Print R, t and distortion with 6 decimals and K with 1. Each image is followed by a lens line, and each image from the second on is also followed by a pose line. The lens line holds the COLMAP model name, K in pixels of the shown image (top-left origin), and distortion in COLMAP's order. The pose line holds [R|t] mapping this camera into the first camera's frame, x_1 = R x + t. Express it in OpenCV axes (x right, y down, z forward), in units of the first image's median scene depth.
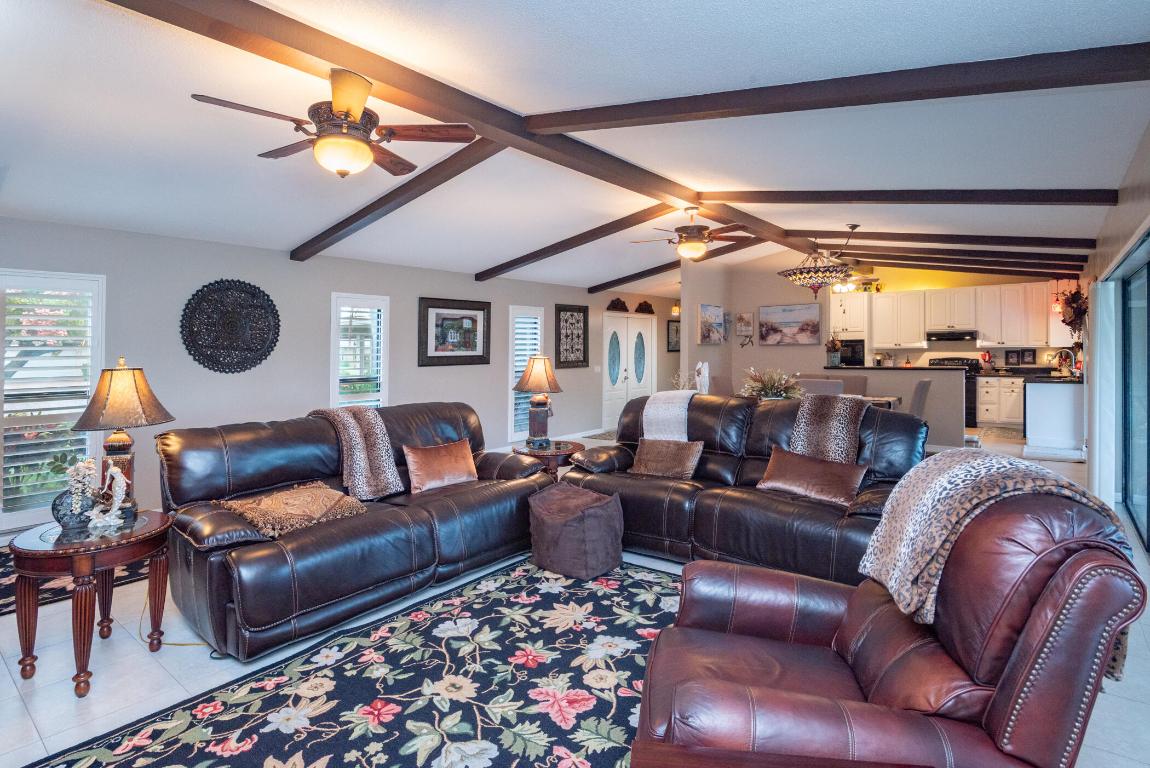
lens RADIAL K [[589.2, 0, 552.6], [0, 589.2, 356.0], [0, 0, 1]] dist [-0.005883, -0.007613]
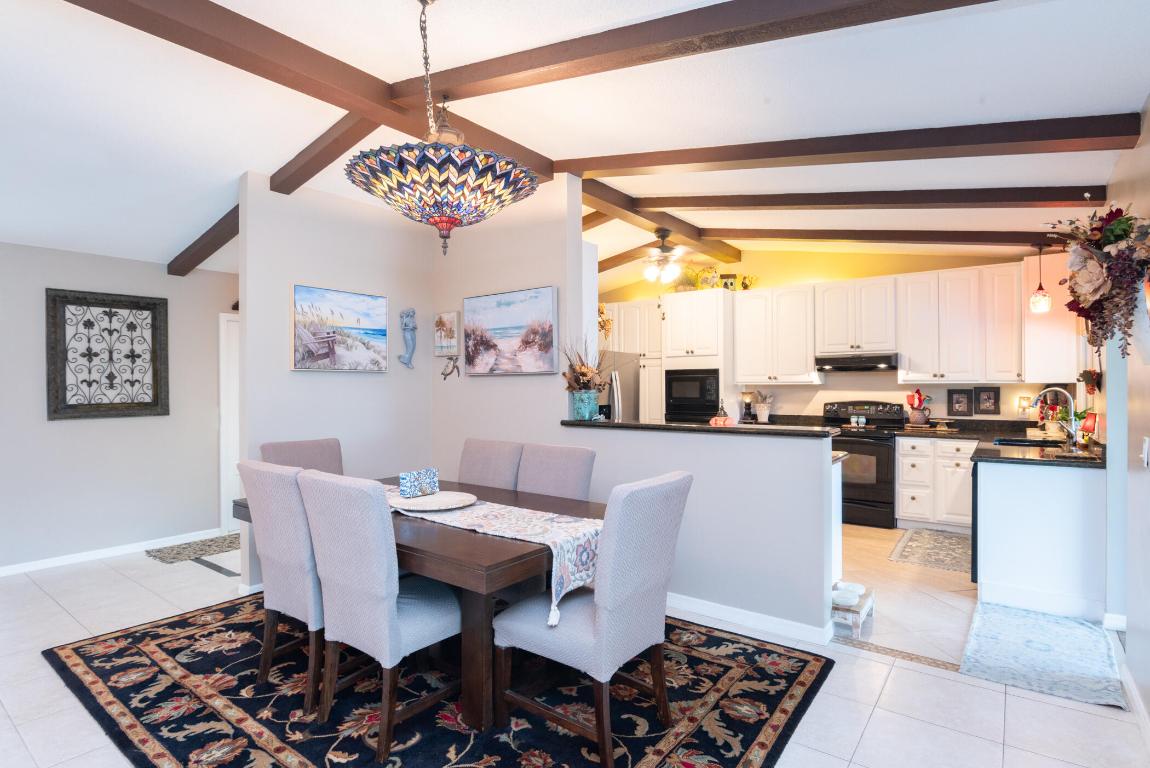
lens RADIAL K [[589.2, 0, 566.5], [0, 589.2, 385.2], [0, 0, 1]] dist [-0.005883, -0.007613]
pose [[0.998614, 0.007268, 0.052129, 0.395250], [-0.006701, 0.999917, -0.011044, -0.004728], [-0.052205, 0.010679, 0.998579, 0.476000]]
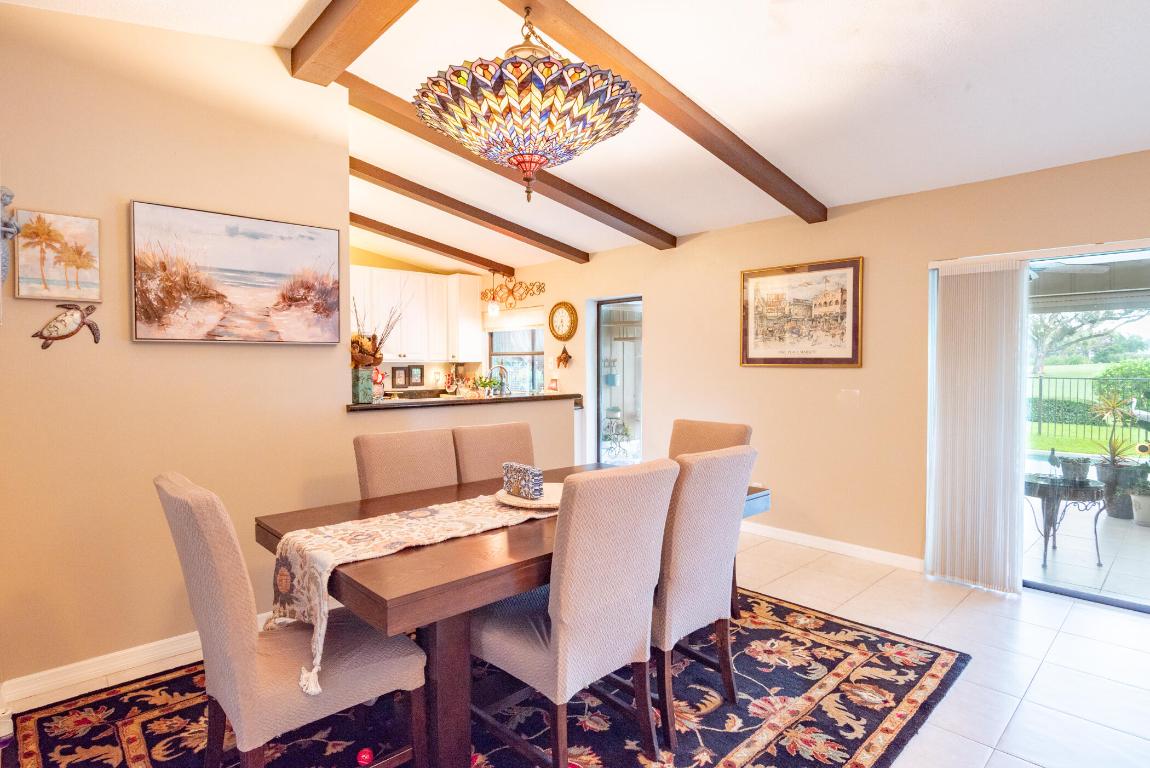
lens RADIAL K [[589.2, 0, 572.9], [0, 589.2, 379.2], [0, 0, 1]] dist [-0.005883, -0.007613]
pose [[0.109044, -0.014414, 0.993932, 0.097276], [0.011338, 0.999848, 0.013256, -0.001673], [-0.993972, 0.009824, 0.109190, 0.735557]]
